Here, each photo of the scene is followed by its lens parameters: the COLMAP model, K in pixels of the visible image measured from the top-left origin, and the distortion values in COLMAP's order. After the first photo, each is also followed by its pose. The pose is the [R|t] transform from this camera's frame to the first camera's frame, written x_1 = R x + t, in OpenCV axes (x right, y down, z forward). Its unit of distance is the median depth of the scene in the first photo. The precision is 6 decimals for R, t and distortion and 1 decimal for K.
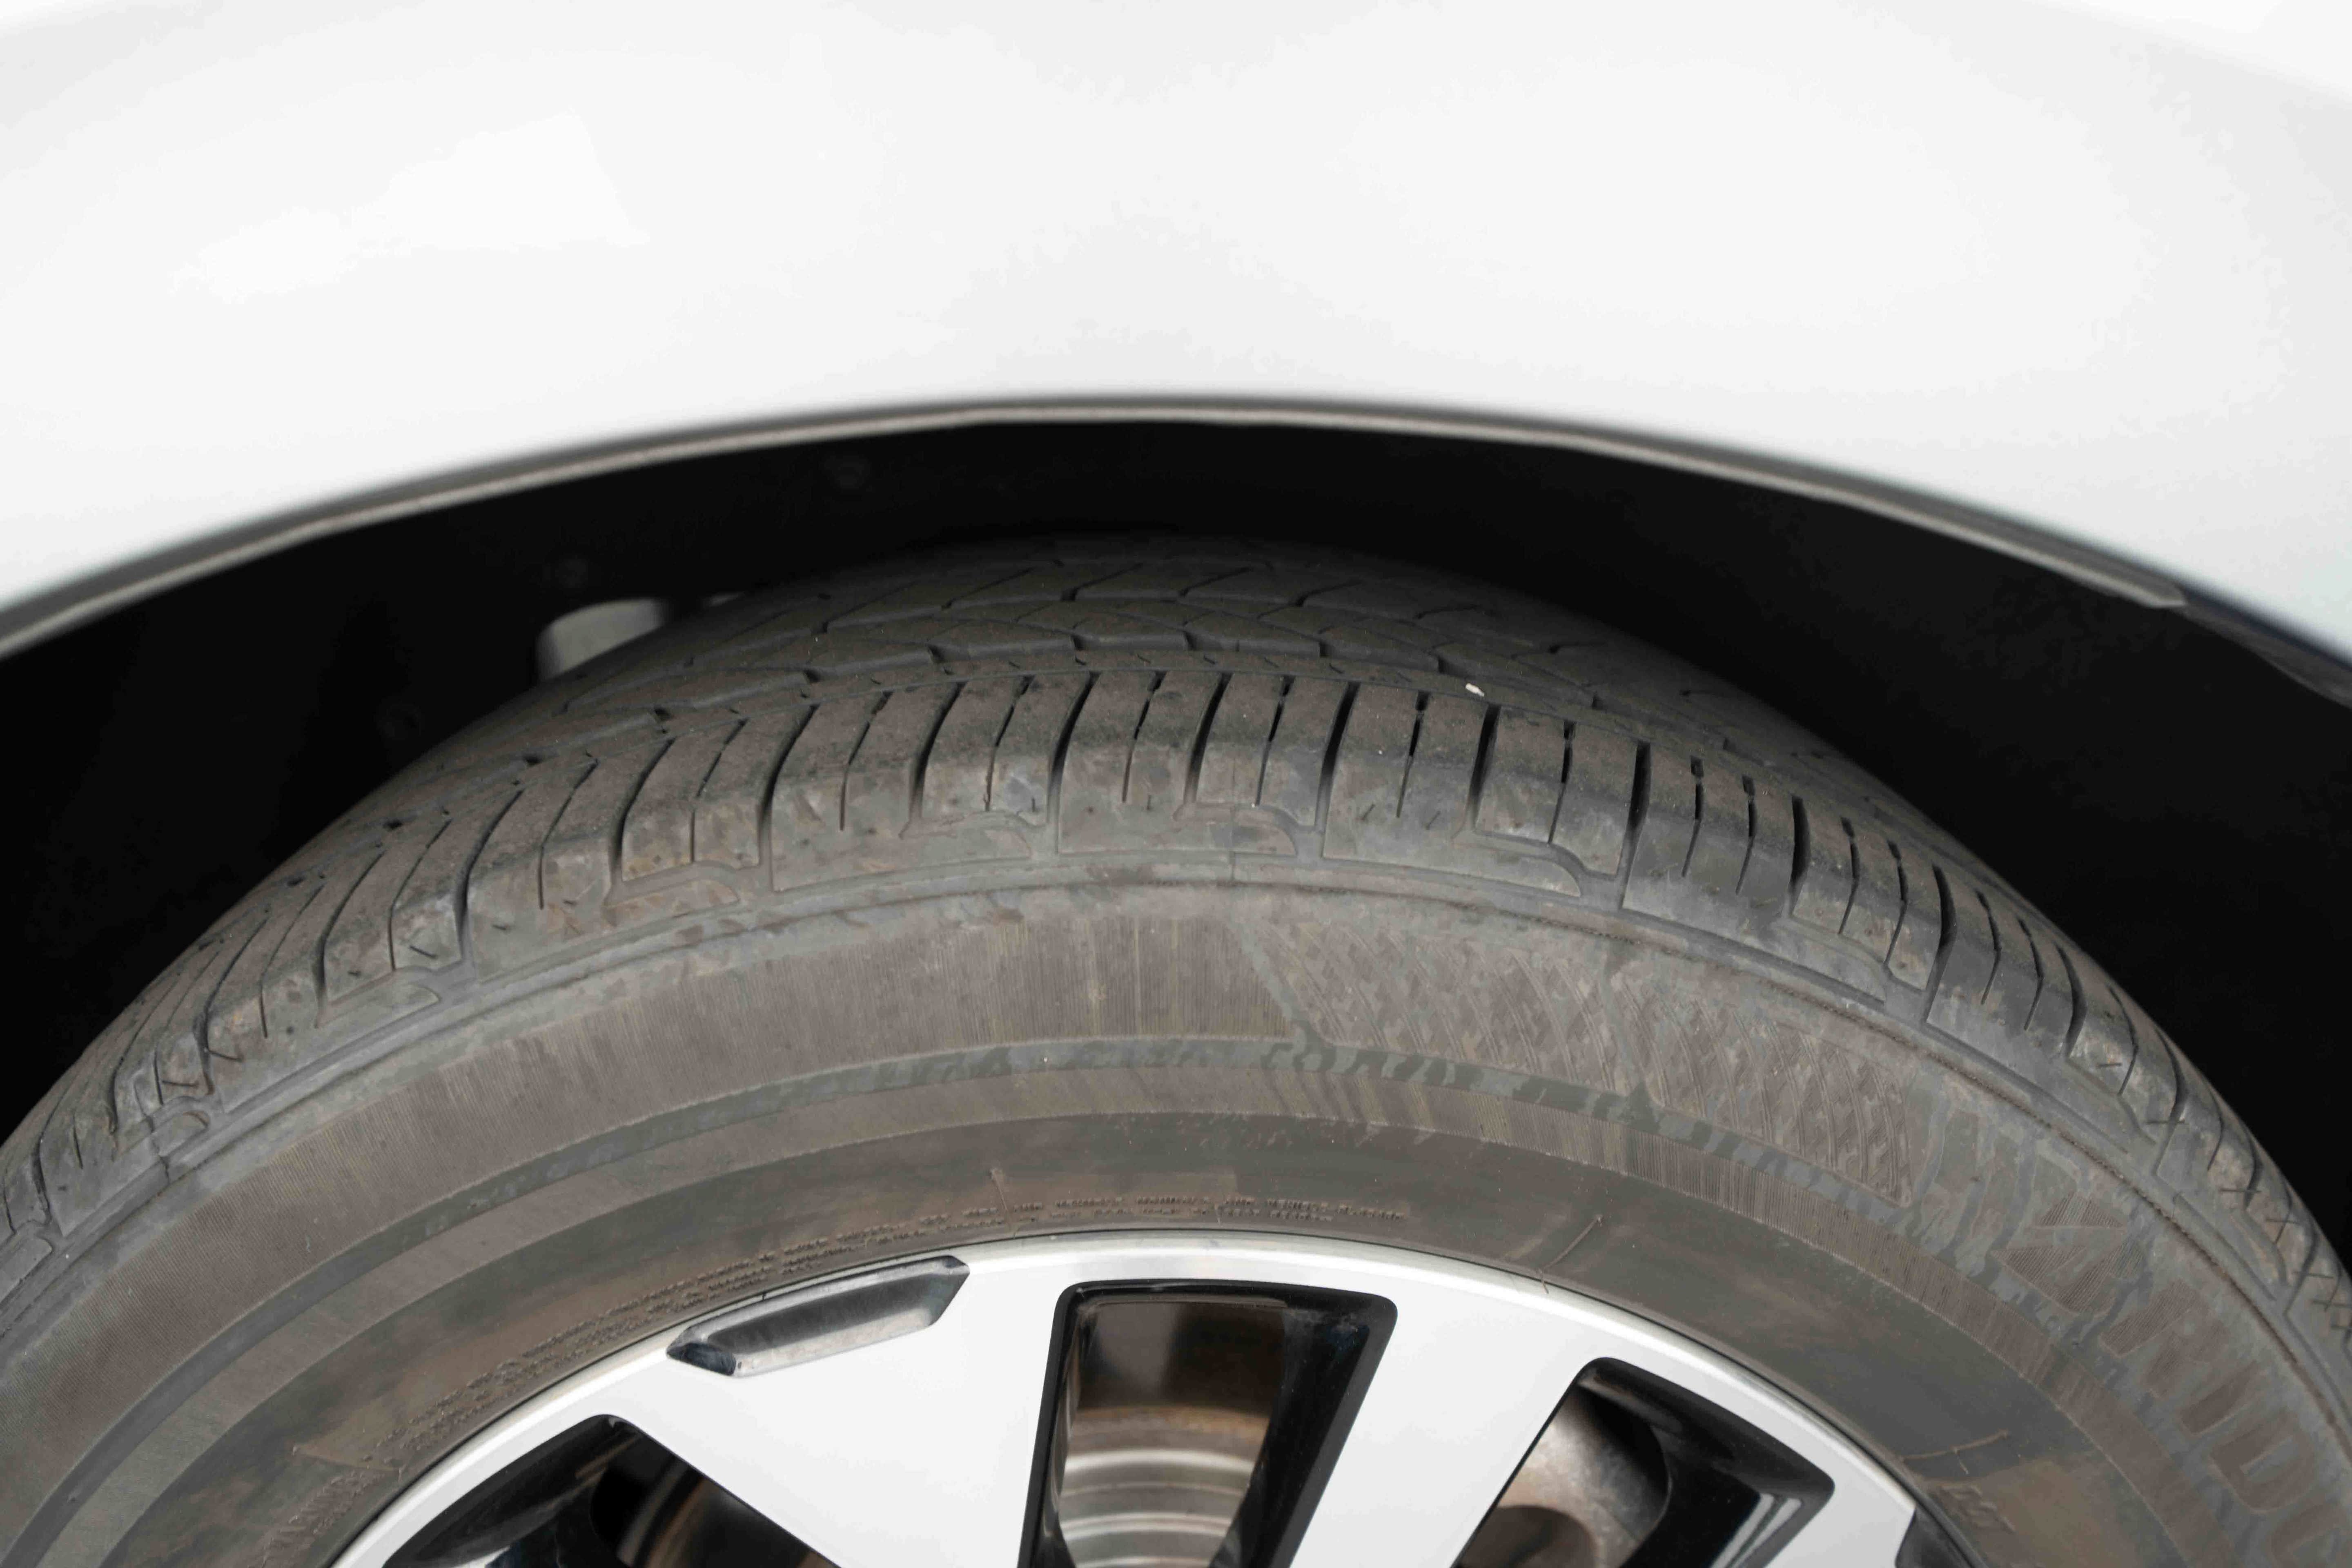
lens RADIAL K [[1524.5, 0, 1161.8], [0, 1524.5, 787.2], [0, 0, 1]] dist [0.029132, 0.003586]
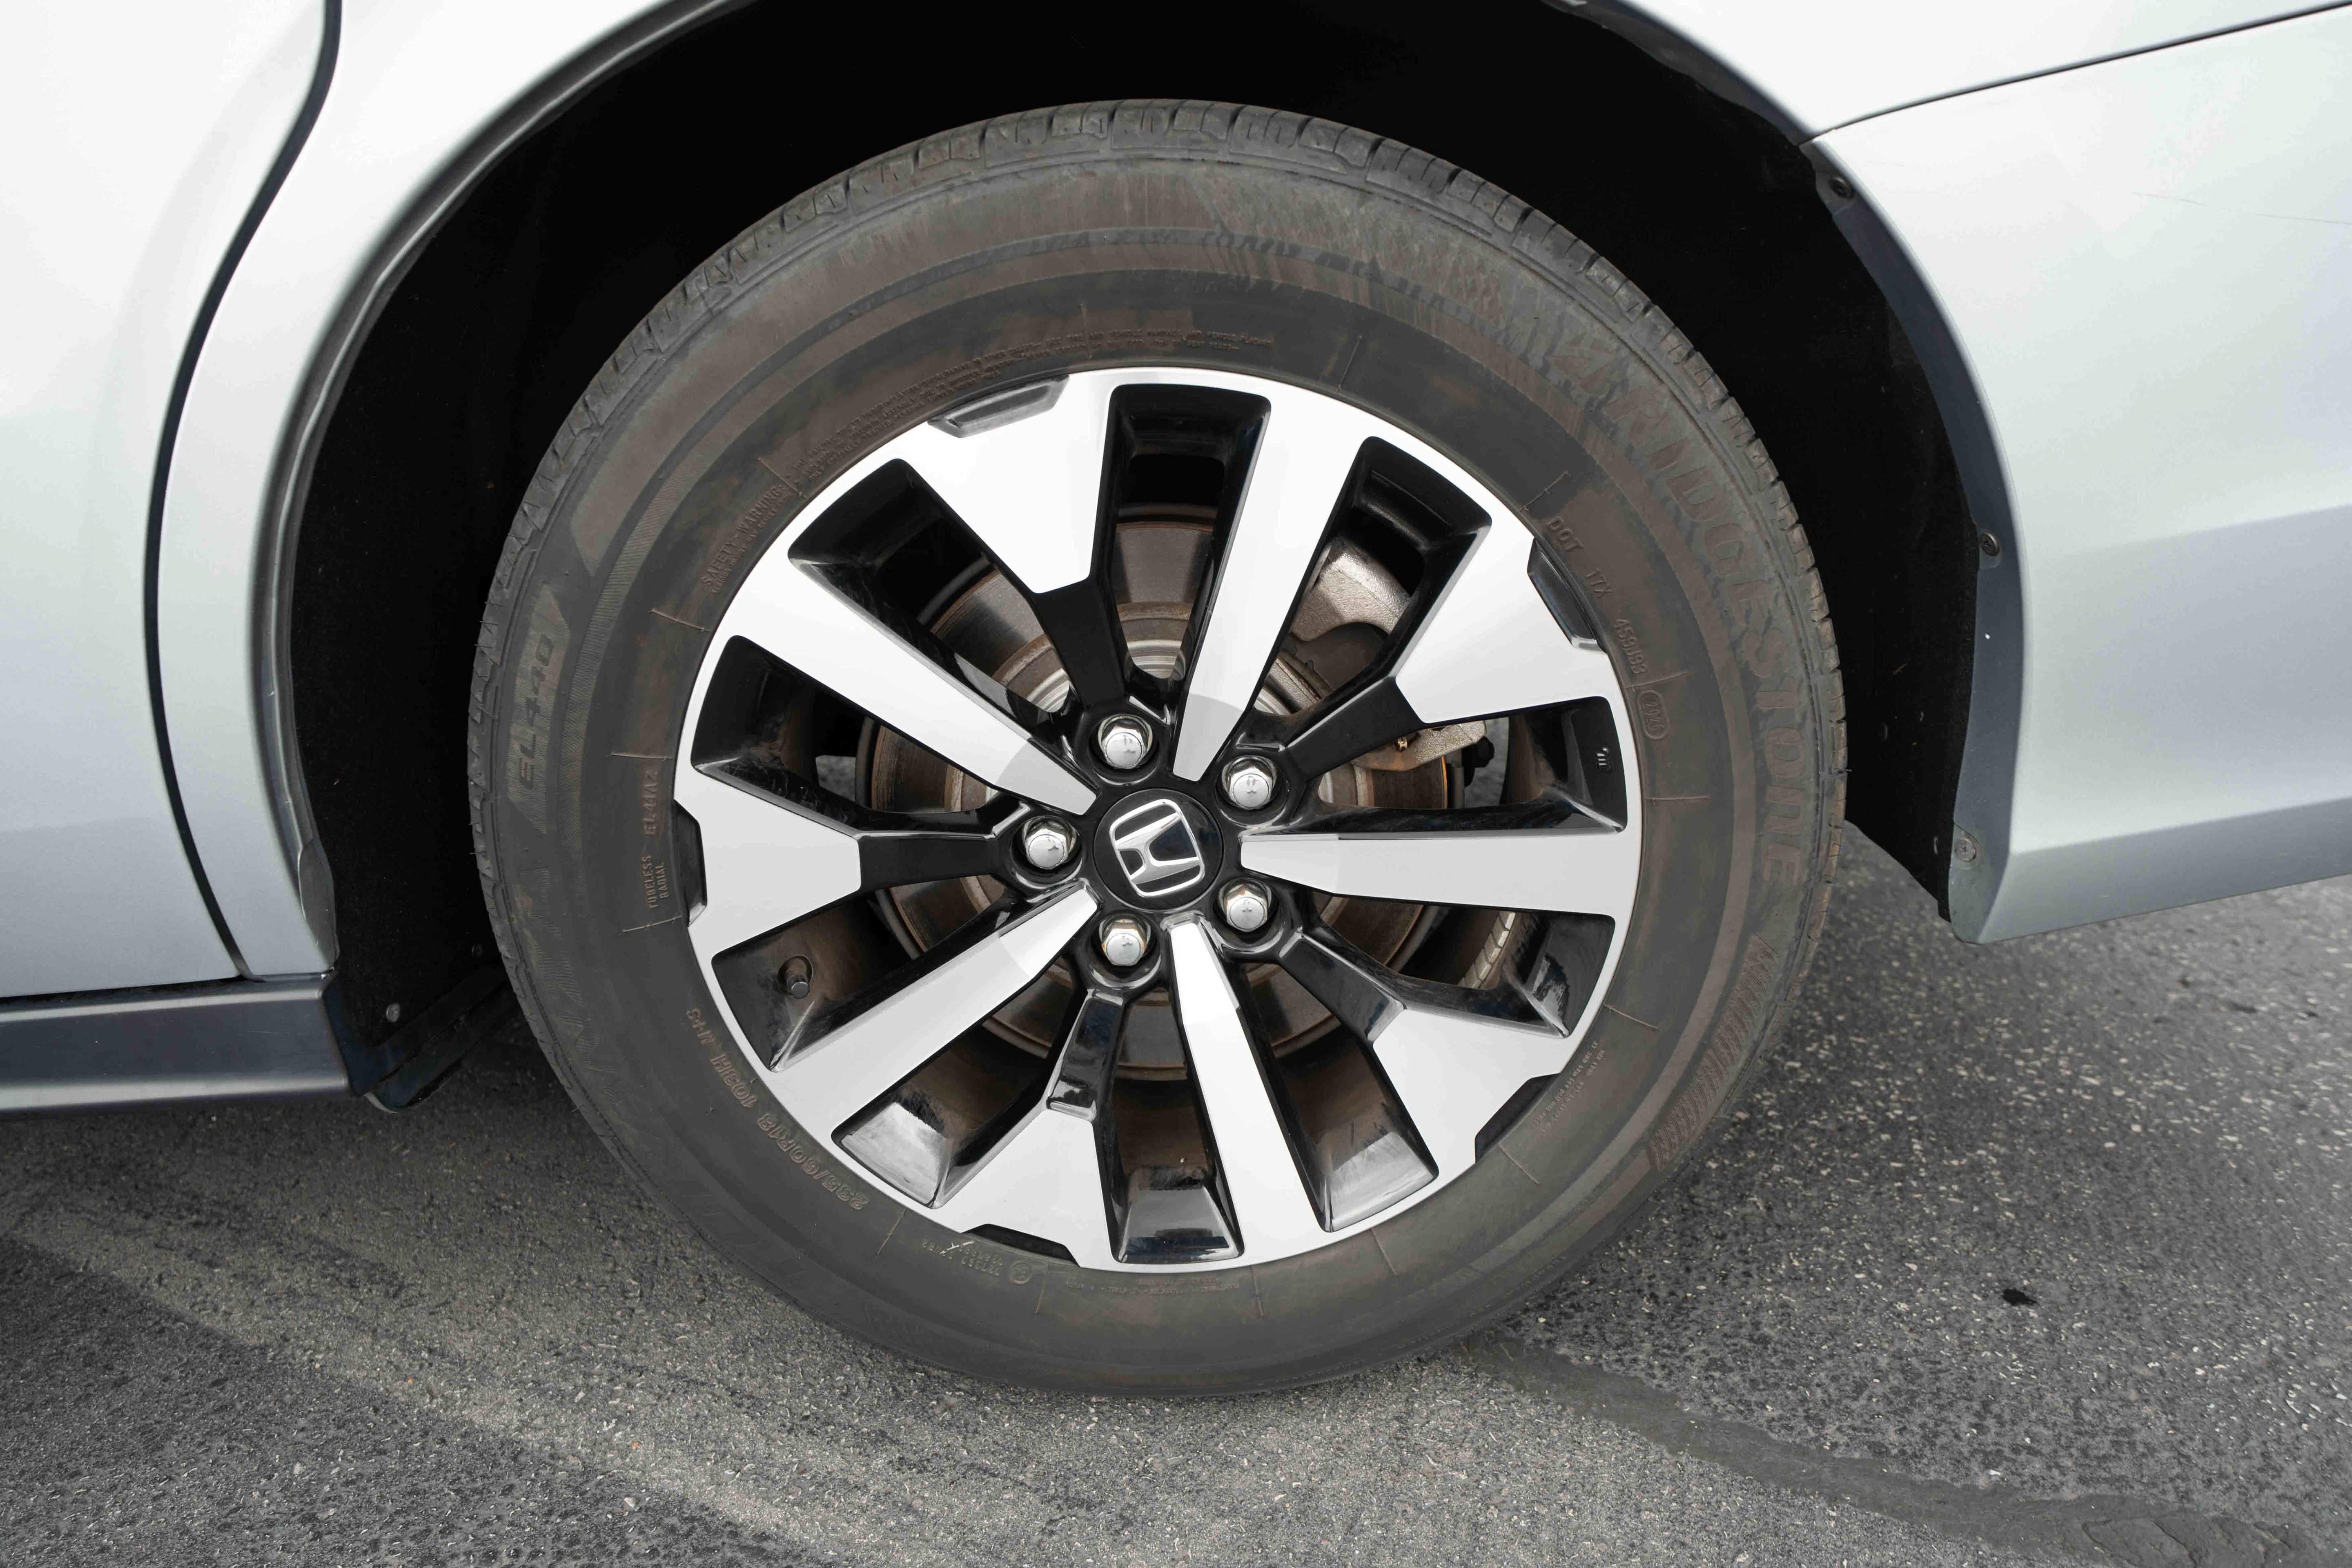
lens RADIAL K [[1437.9, 0, 1176.0], [0, 1437.9, 784.0], [0, 0, 1]] dist [0.031221, 0.000096]
pose [[0.999311, 0.004071, -0.036895, 0.107154], [-0.006529, 0.997748, -0.066755, 1.094223], [0.036540, 0.066950, 0.997087, -1.041546]]
